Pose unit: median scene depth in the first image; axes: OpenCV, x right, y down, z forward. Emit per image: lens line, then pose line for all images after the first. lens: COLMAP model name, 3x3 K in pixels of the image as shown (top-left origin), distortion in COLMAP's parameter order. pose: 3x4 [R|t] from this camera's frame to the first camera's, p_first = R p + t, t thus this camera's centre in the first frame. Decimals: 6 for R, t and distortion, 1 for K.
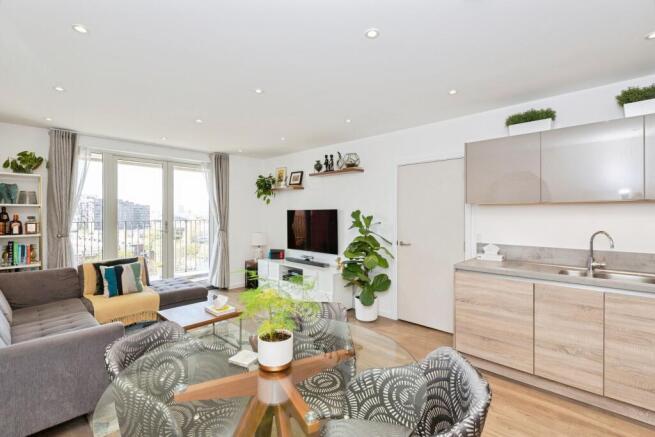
lens RADIAL K [[295.6, 0, 326.6], [0, 295.6, 214.6], [0, 0, 1]] dist [-0.003642, 0.000137]
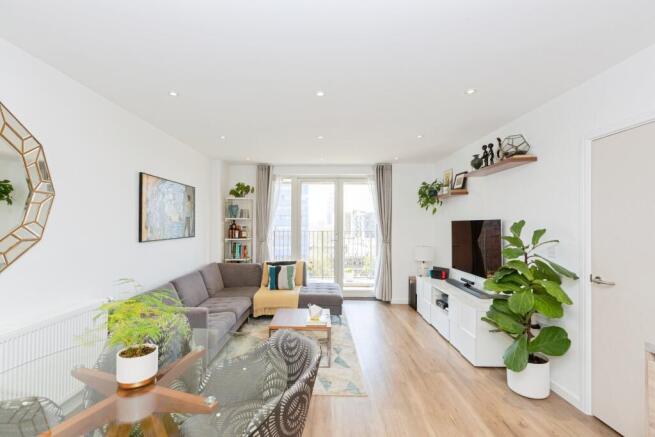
lens RADIAL K [[295.6, 0, 326.0], [0, 295.6, 222.9], [0, 0, 1]] dist [-0.003642, 0.000137]
pose [[0.681109, -0.001475, -0.732180, 0.284712], [-0.005690, 0.999957, -0.007308, -0.001814], [0.732160, 0.009143, 0.681072, 0.231846]]
